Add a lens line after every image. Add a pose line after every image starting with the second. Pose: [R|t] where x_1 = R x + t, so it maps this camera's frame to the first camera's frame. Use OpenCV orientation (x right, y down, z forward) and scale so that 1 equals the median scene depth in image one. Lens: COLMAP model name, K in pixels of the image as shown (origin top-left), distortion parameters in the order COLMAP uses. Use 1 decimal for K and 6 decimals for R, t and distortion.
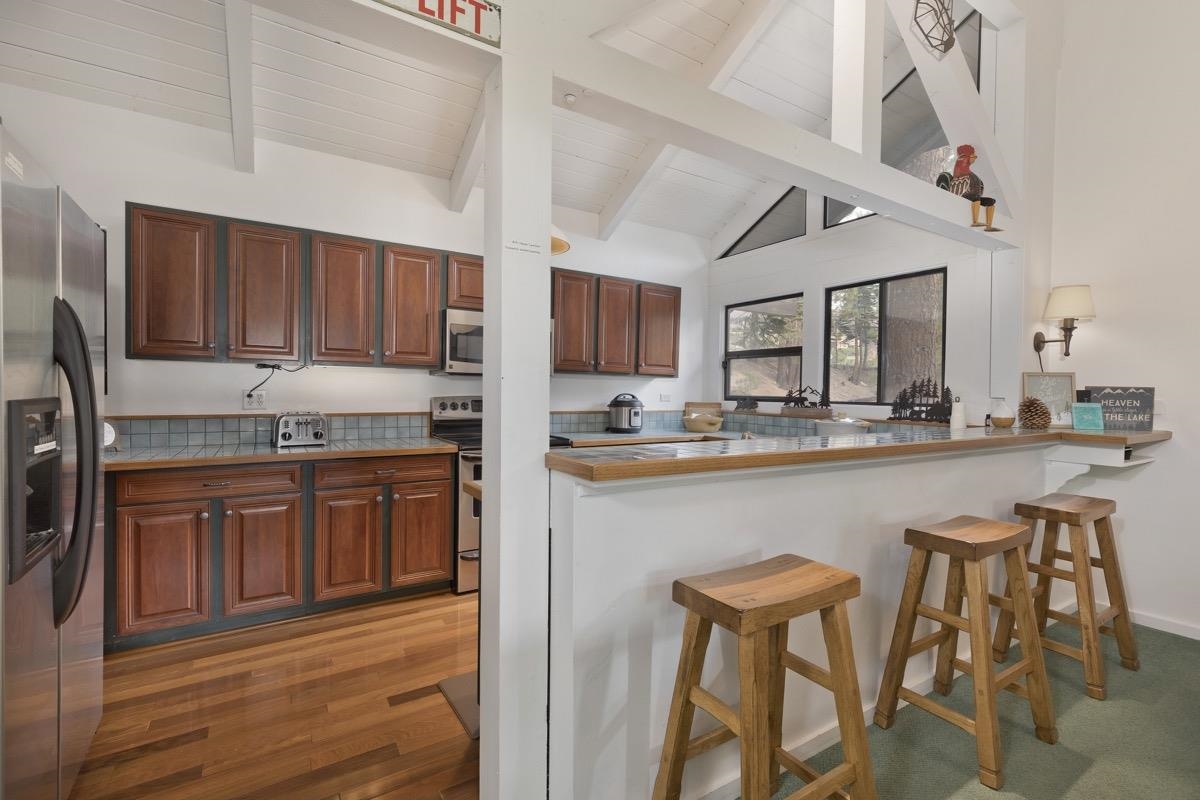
lens RADIAL K [[532.2, 0, 603.6], [0, 532.2, 405.6], [0, 0, 1]] dist [0.000948, 0.000080]
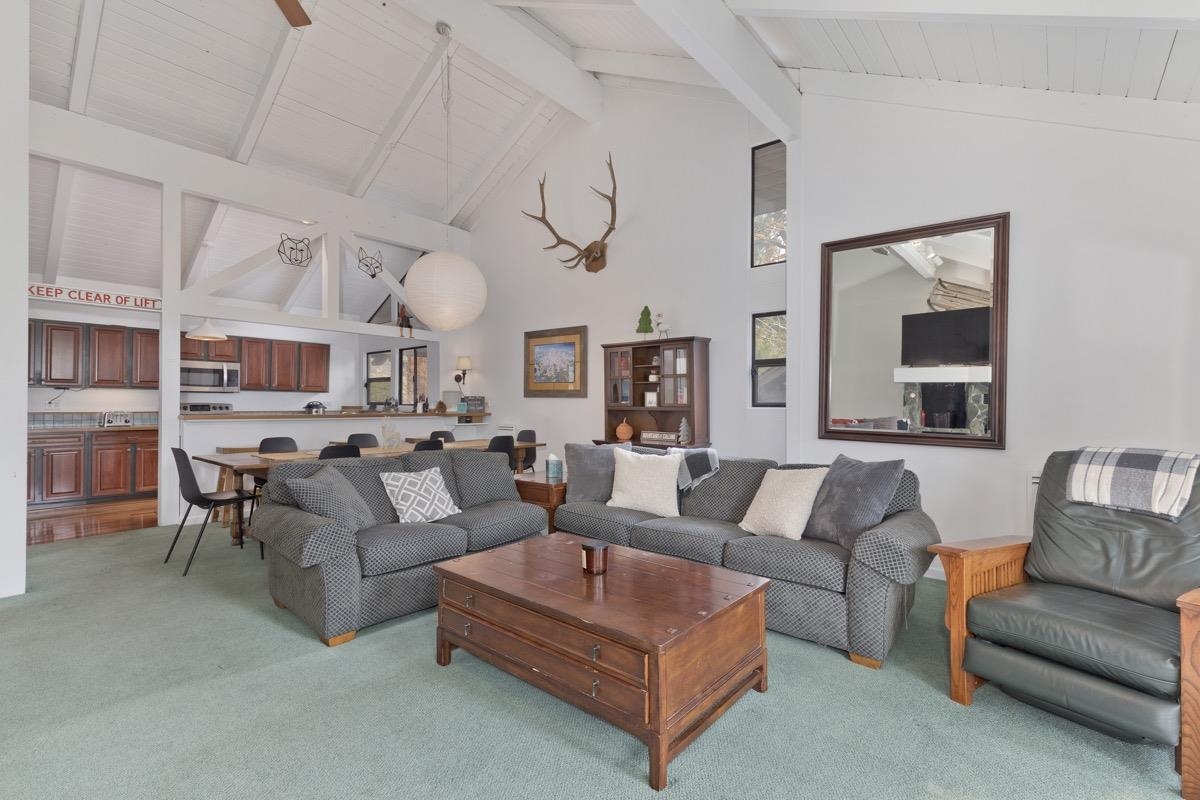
lens RADIAL K [[532.2, 0, 603.6], [0, 532.2, 405.6], [0, 0, 1]] dist [0.000948, 0.000080]
pose [[0.952968, -0.010771, 0.302879, 0.607449], [0.016890, 0.999703, -0.017590, 0.052389], [-0.302600, 0.021878, 0.952867, -1.312511]]
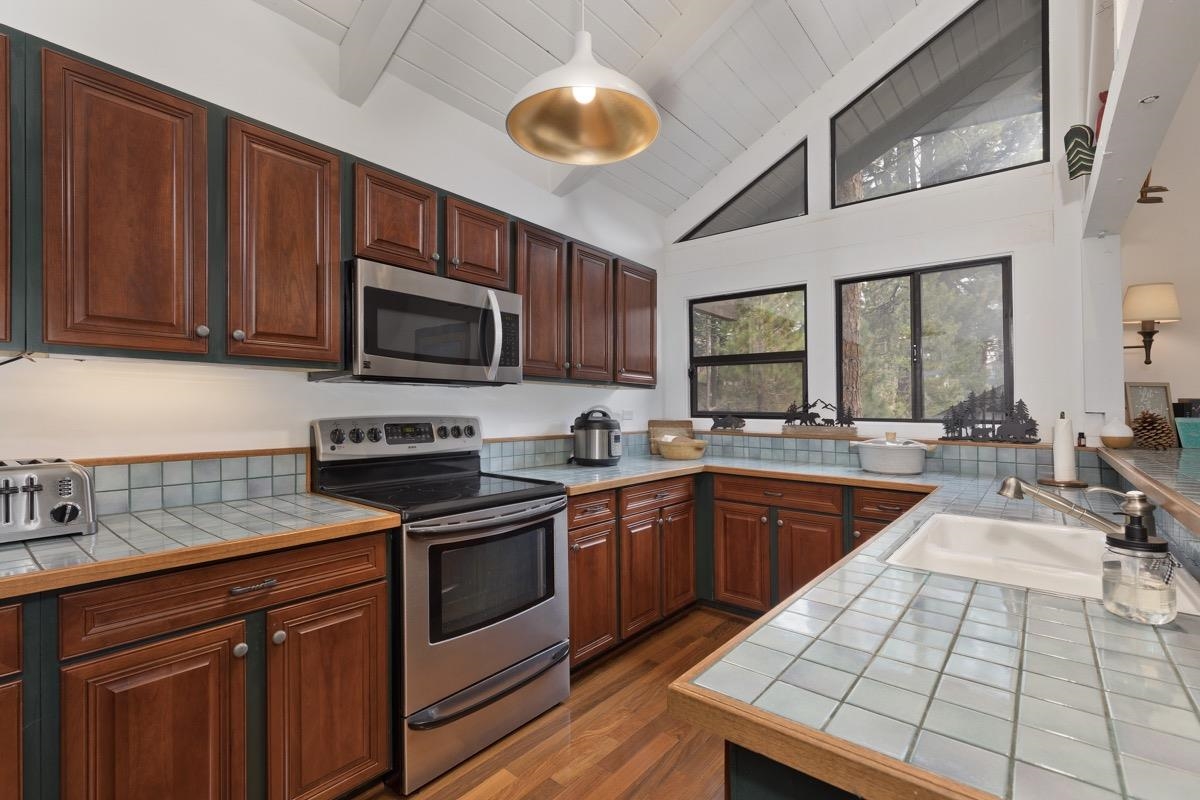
lens RADIAL K [[541.0, 0, 604.6], [0, 541.0, 415.9], [0, 0, 1]] dist [0.000369, 0.000044]
pose [[0.947645, -0.011706, 0.319110, -0.215534], [0.013986, 0.999890, -0.004856, -0.013637], [-0.319018, 0.009065, 0.947705, 0.366260]]
